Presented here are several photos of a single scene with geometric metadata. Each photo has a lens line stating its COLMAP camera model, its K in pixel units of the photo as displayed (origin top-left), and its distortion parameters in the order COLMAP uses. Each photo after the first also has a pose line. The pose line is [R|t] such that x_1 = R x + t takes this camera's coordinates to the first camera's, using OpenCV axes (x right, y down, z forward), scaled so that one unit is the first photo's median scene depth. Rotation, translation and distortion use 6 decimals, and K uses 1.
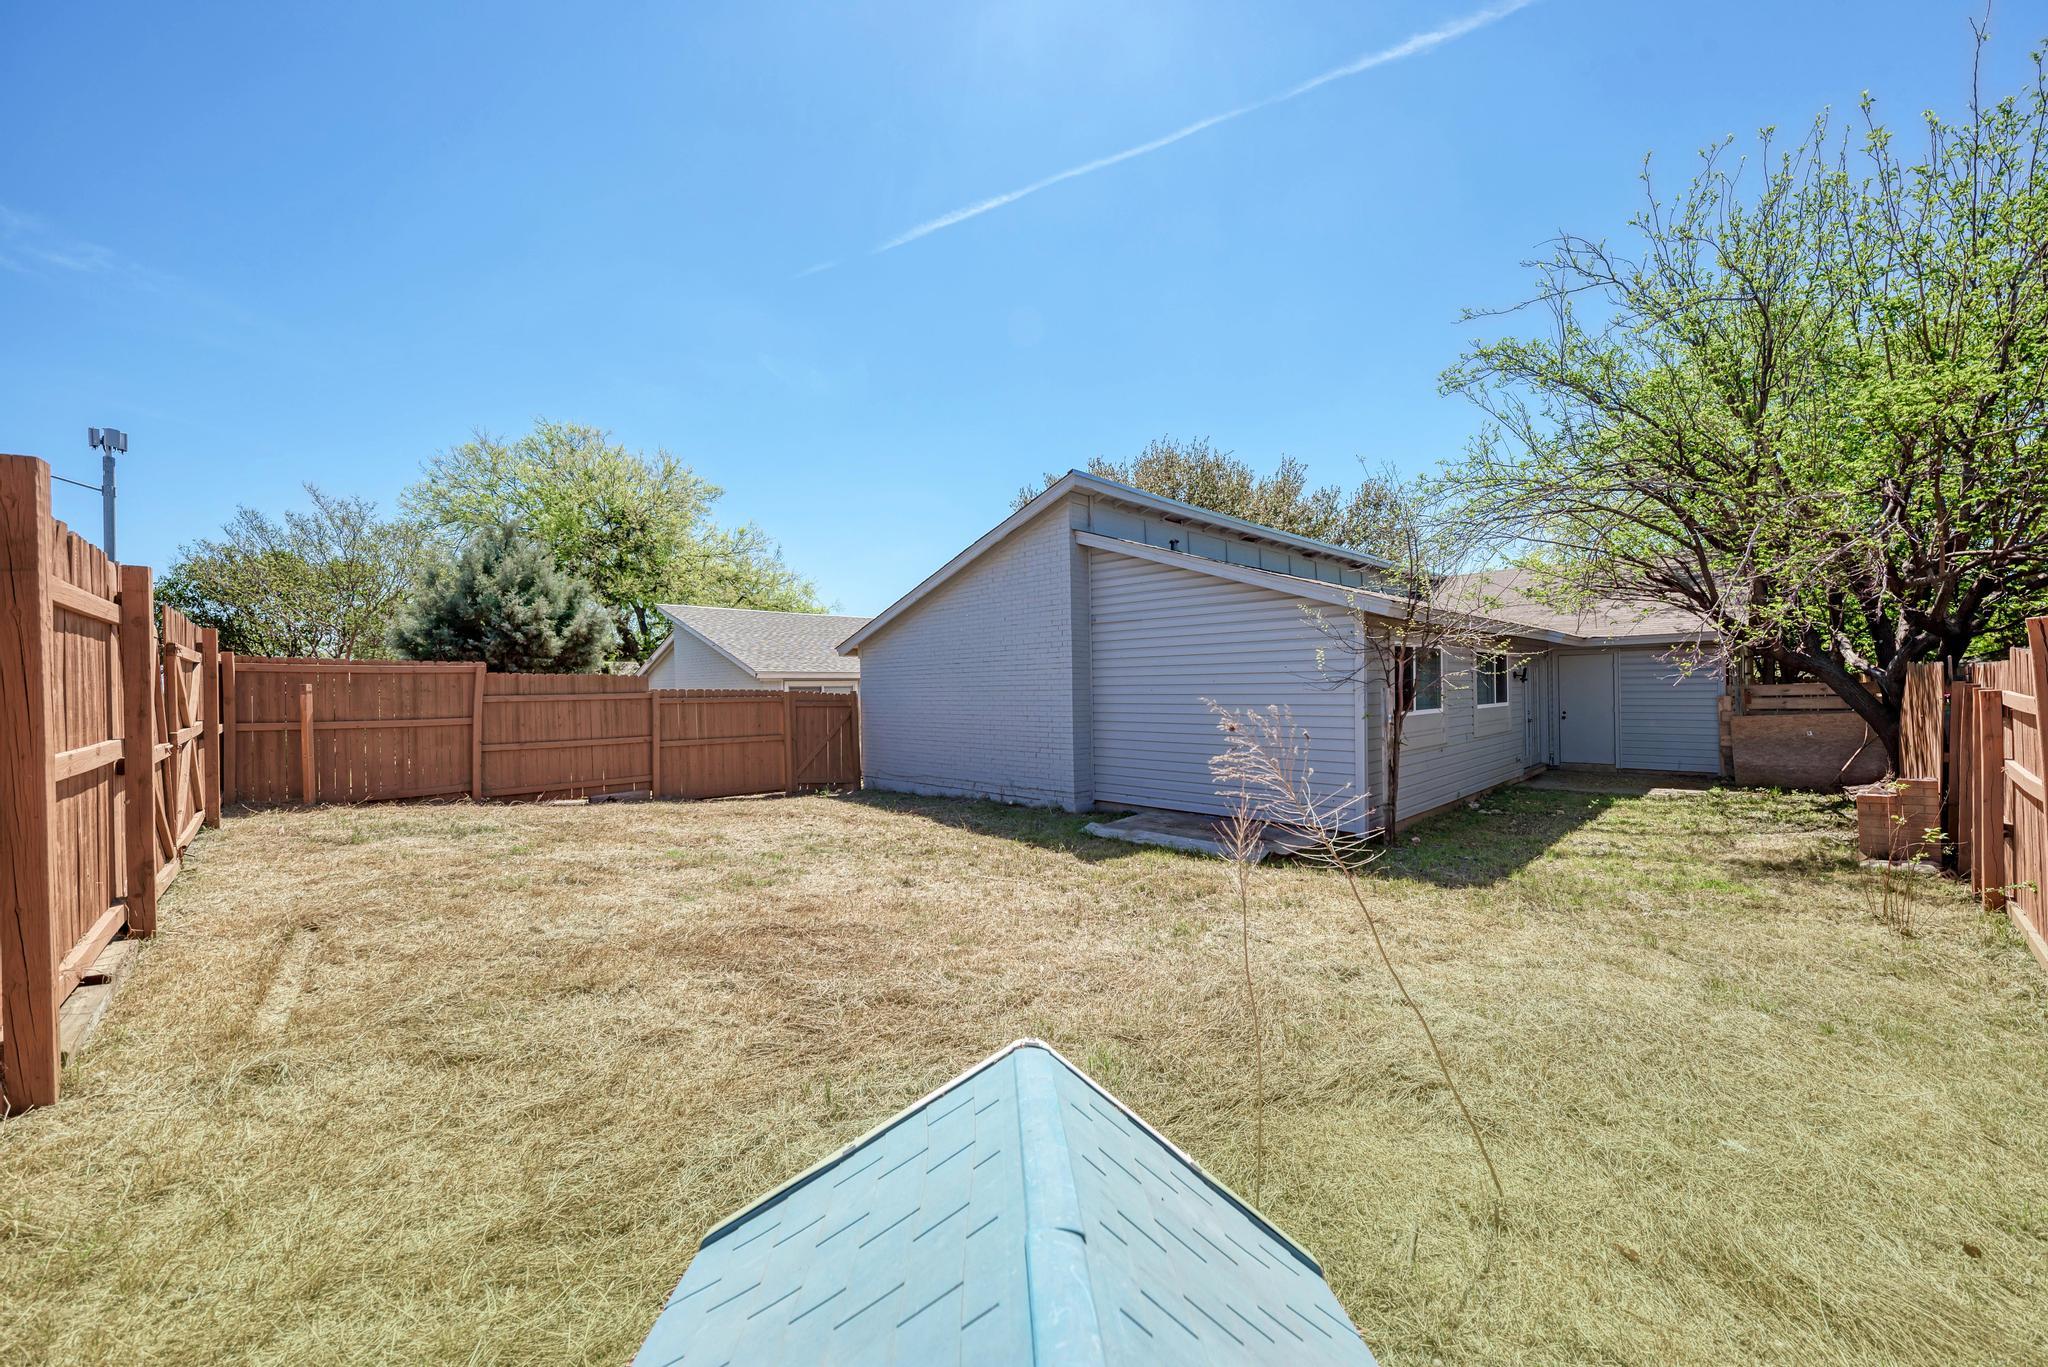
lens RADIAL K [[743.7, 0, 1024.0], [0, 743.7, 683.5], [0, 0, 1]] dist [0.000890, -0.000055]
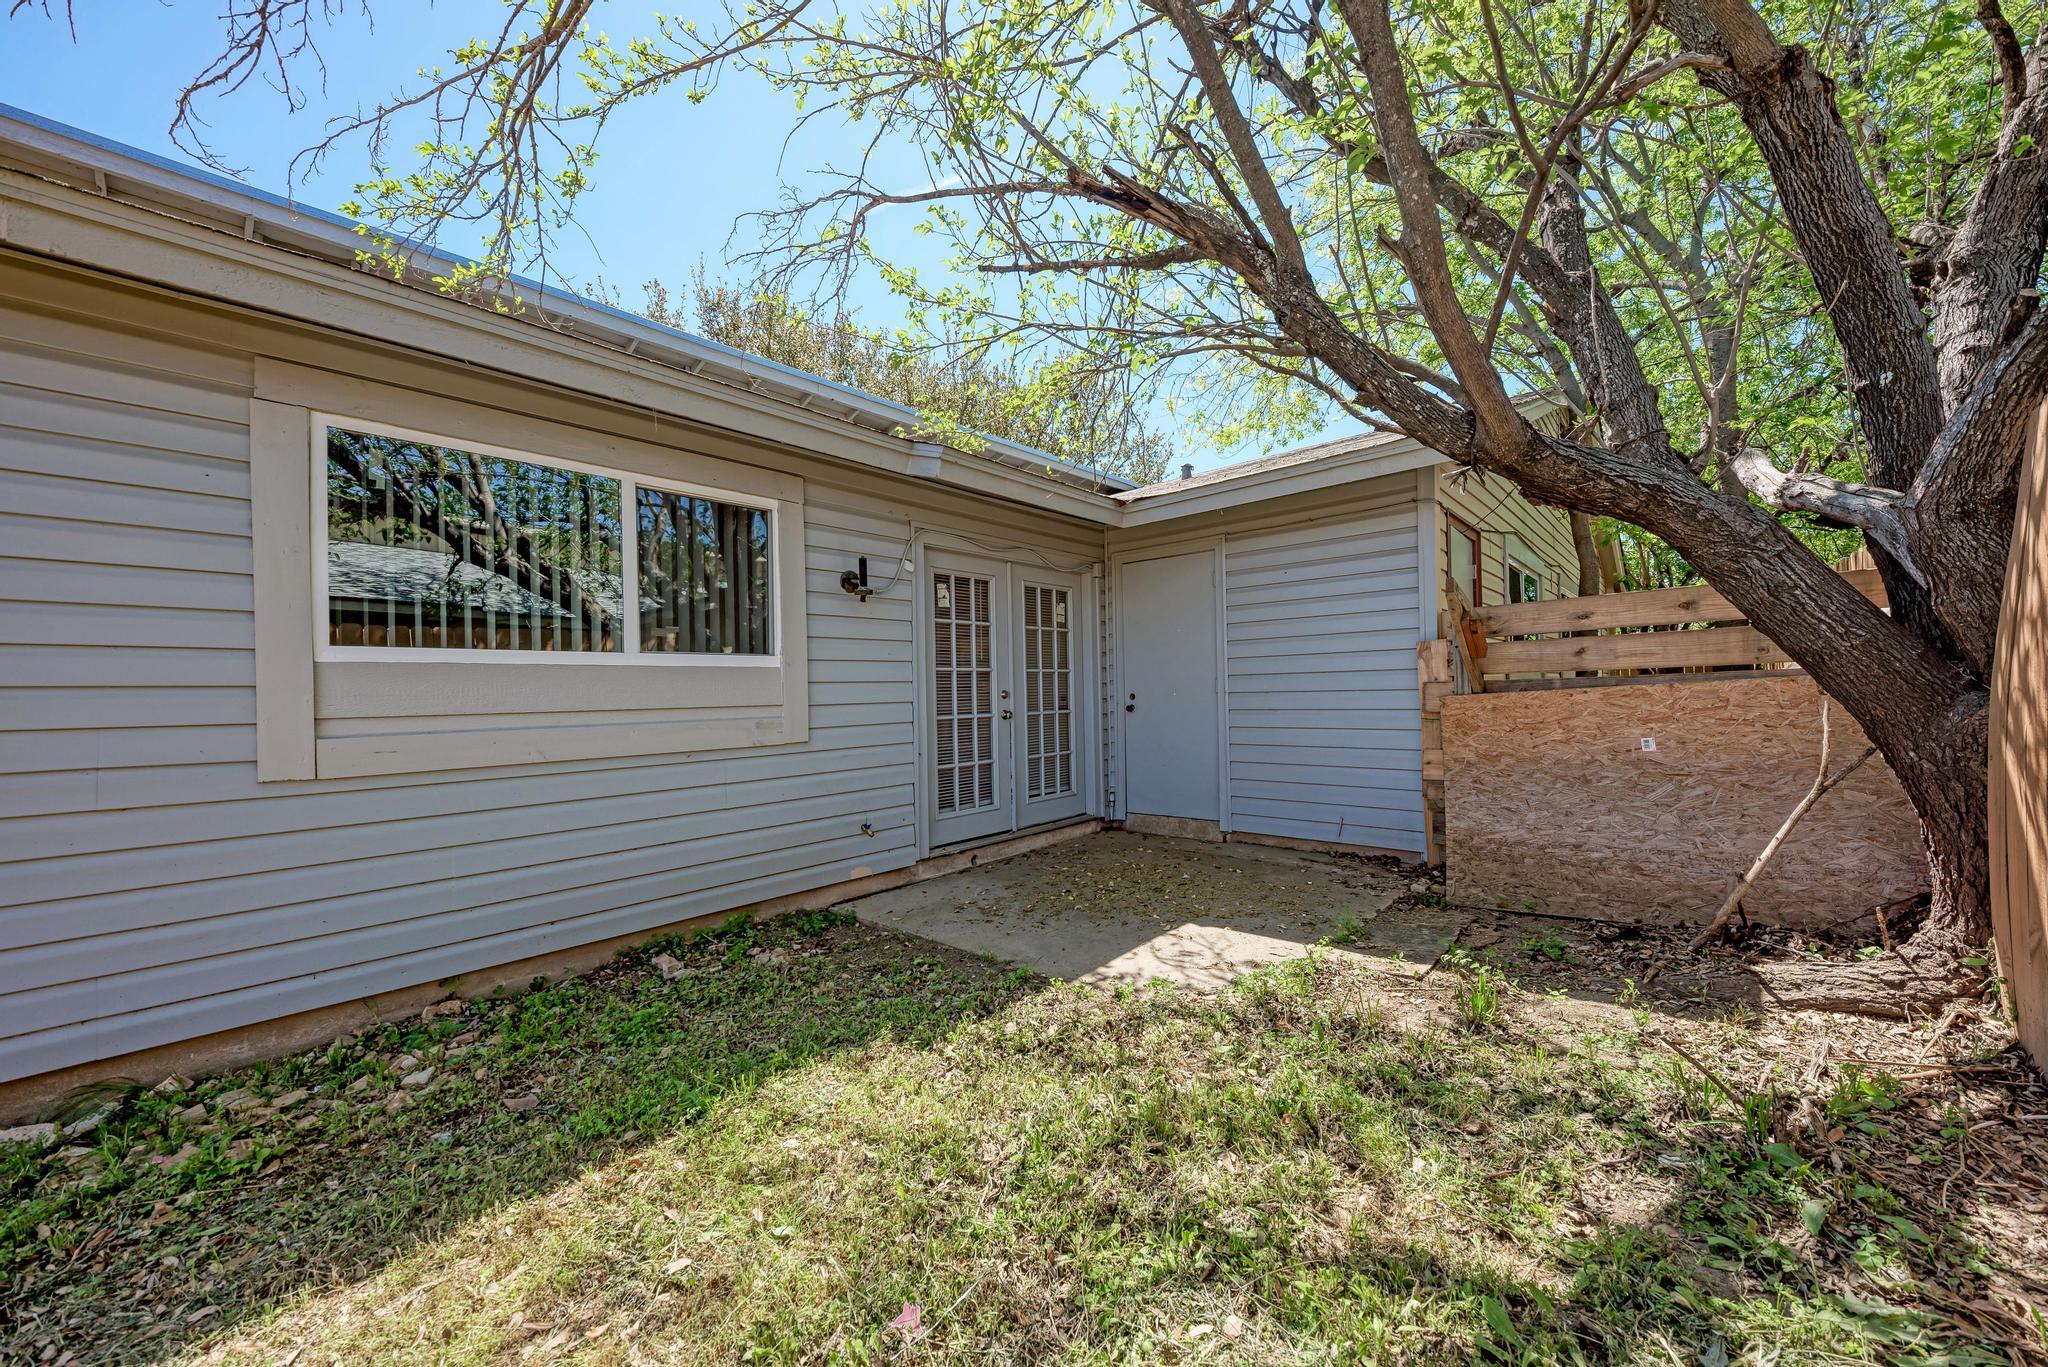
lens RADIAL K [[743.7, 0, 1024.0], [0, 743.7, 683.5], [0, 0, 1]] dist [0.000890, -0.000055]
pose [[0.998440, -0.013315, 0.054223, 0.765214], [0.013184, 0.999909, 0.002775, 0.035733], [-0.054255, -0.002055, 0.998525, 0.691442]]
